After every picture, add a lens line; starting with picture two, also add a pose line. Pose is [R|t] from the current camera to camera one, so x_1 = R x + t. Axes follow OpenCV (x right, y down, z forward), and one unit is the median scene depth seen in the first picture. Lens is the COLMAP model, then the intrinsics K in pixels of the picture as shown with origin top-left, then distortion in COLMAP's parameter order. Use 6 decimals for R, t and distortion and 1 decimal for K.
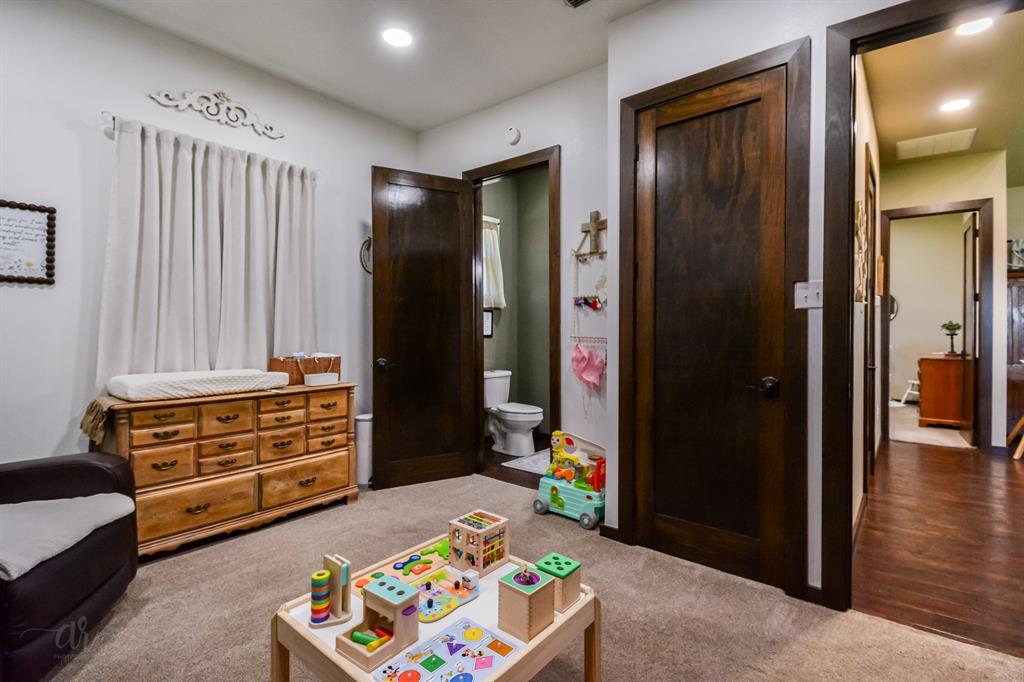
lens RADIAL K [[469.8, 0, 529.5], [0, 469.8, 329.4], [0, 0, 1]] dist [0.017841, -0.009418]
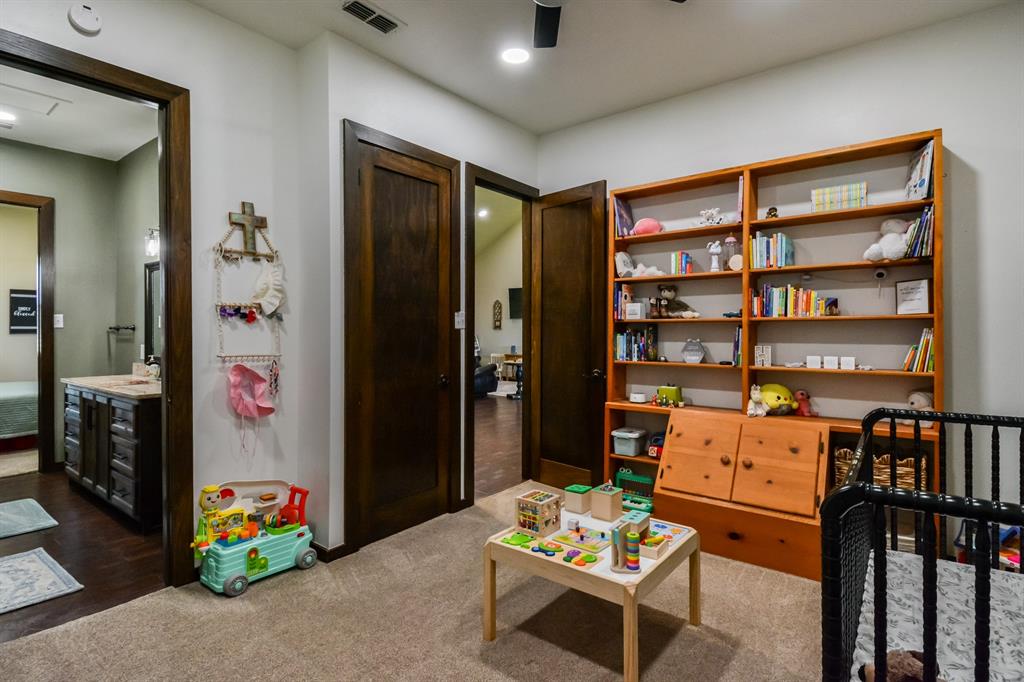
lens RADIAL K [[510.6, 0, 514.5], [0, 510.6, 332.2], [0, 0, 1]] dist [0.010279, -0.002963]
pose [[-0.006414, -0.002327, 0.999977, -0.804543], [0.004867, 0.999985, 0.002358, -0.025256], [-0.999968, 0.004882, -0.006403, 0.573018]]
